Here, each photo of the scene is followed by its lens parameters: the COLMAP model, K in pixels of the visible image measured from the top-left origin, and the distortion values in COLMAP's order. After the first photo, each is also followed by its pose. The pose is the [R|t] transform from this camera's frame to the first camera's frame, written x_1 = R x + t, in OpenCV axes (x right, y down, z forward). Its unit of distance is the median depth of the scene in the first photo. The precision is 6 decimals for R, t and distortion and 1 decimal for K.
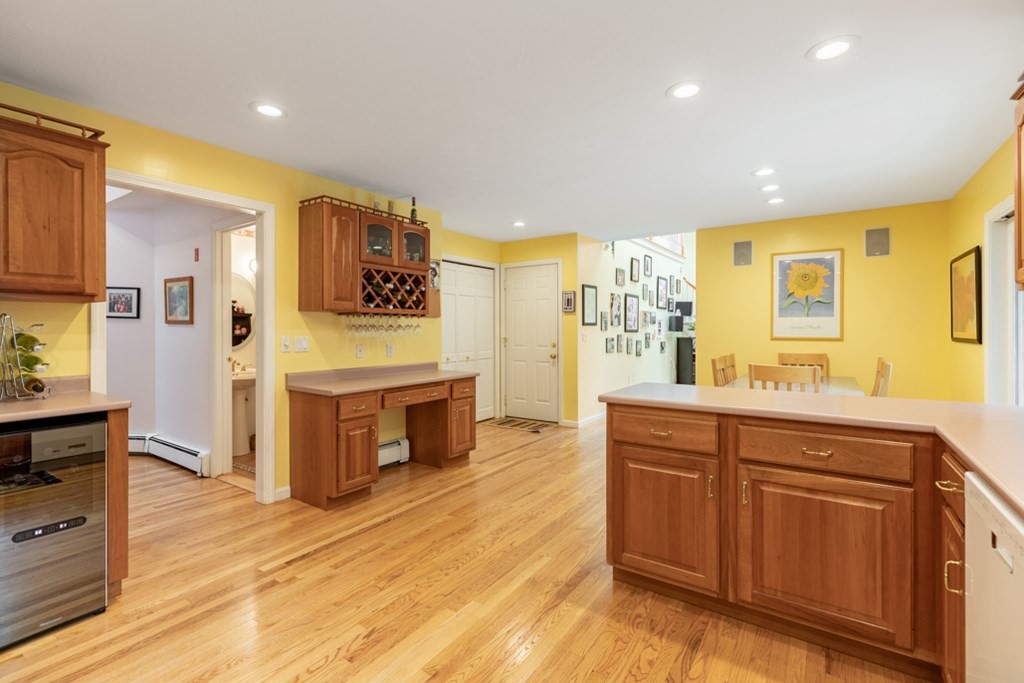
lens RADIAL K [[459.1, 0, 495.4], [0, 459.1, 327.4], [0, 0, 1]] dist [0.004033, 0.000103]
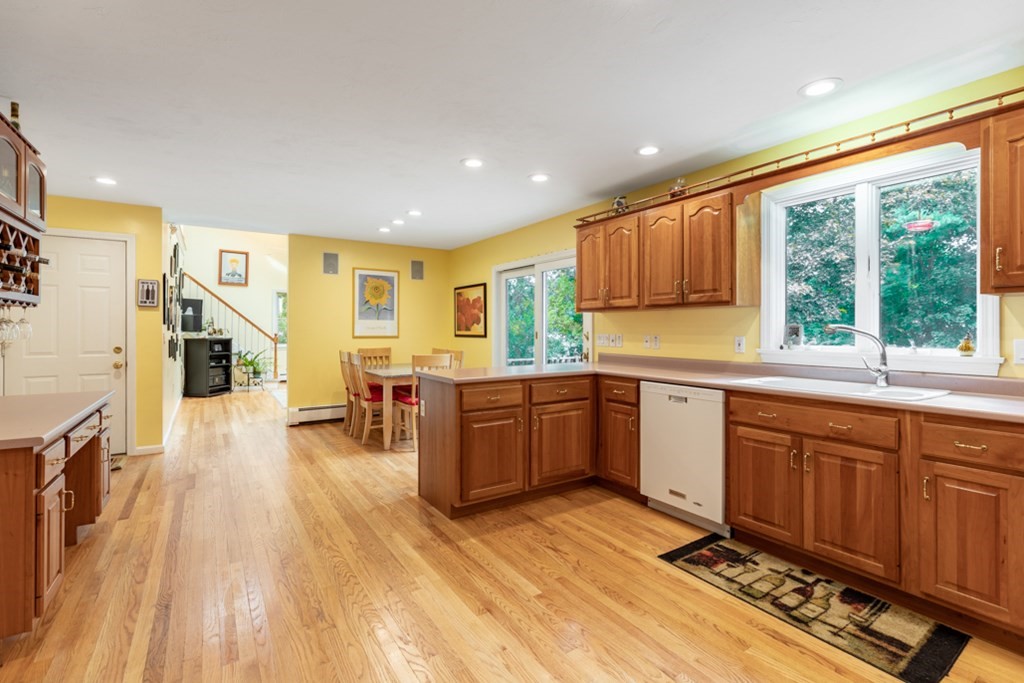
lens RADIAL K [[479.3, 0, 501.6], [0, 479.3, 322.2], [0, 0, 1]] dist [0.002929, 0.000105]
pose [[0.374864, 0.016777, 0.926928, -0.671390], [-0.004075, 0.999856, -0.016449, 0.006848], [-0.927071, 0.002388, 0.374878, 0.250930]]
